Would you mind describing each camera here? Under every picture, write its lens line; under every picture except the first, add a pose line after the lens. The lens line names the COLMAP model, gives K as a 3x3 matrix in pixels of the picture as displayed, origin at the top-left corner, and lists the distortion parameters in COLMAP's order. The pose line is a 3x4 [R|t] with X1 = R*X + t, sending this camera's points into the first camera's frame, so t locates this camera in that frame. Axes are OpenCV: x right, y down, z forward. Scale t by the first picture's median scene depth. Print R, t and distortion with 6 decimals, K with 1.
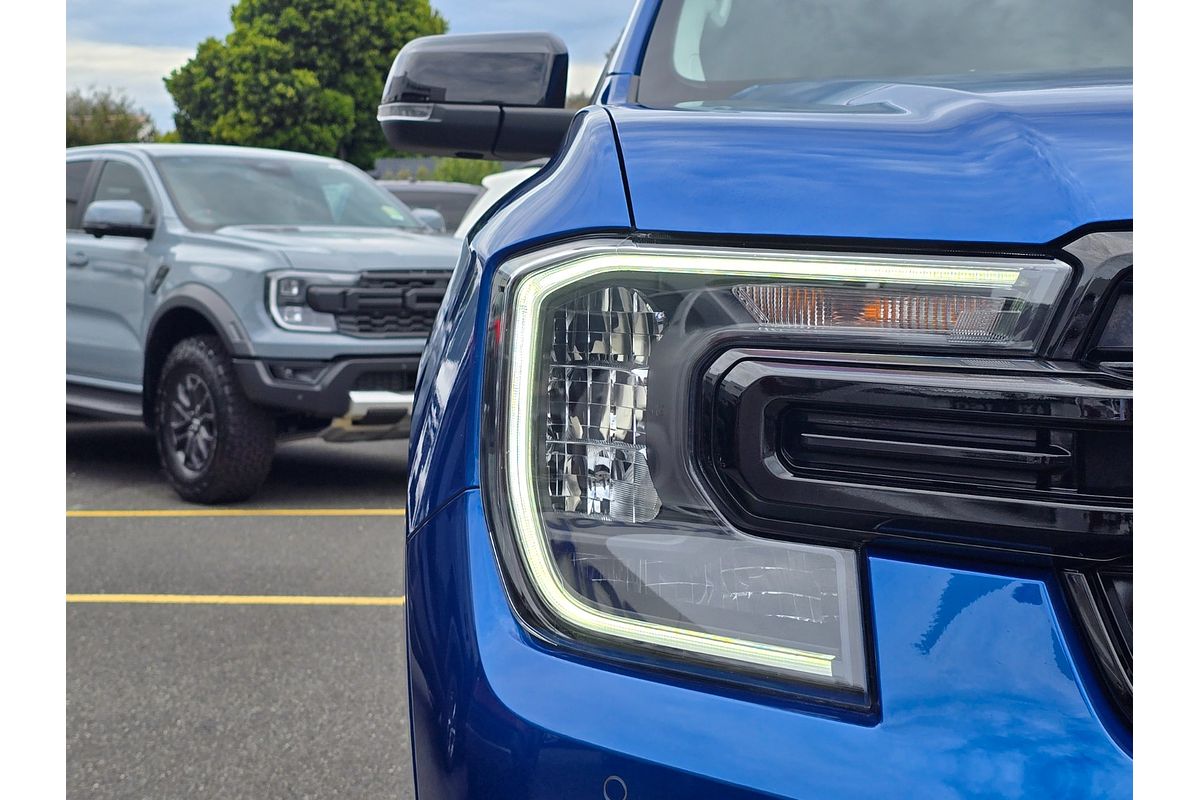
lens RADIAL K [[1725.1, 0, 605.5], [0, 1725.1, 398.7], [0, 0, 1]] dist [0.076798, 0.000000]
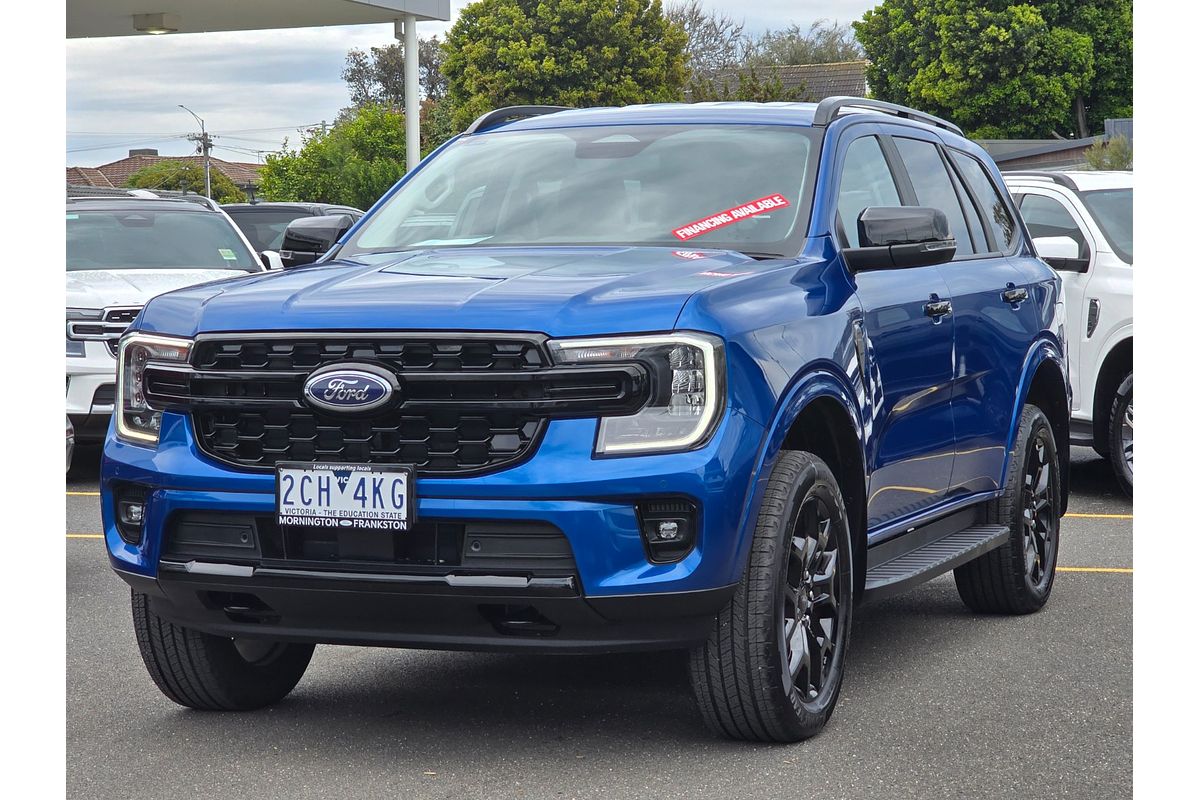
lens RADIAL K [[2326.4, 0, 656.8], [0, 2326.4, 415.9], [0, 0, 1]] dist [-0.026606, 0.000000]
pose [[0.942335, 0.004993, -0.334635, 0.375398], [-0.007773, 0.999946, -0.006968, 0.015772], [0.334582, 0.009167, 0.942322, -0.464019]]
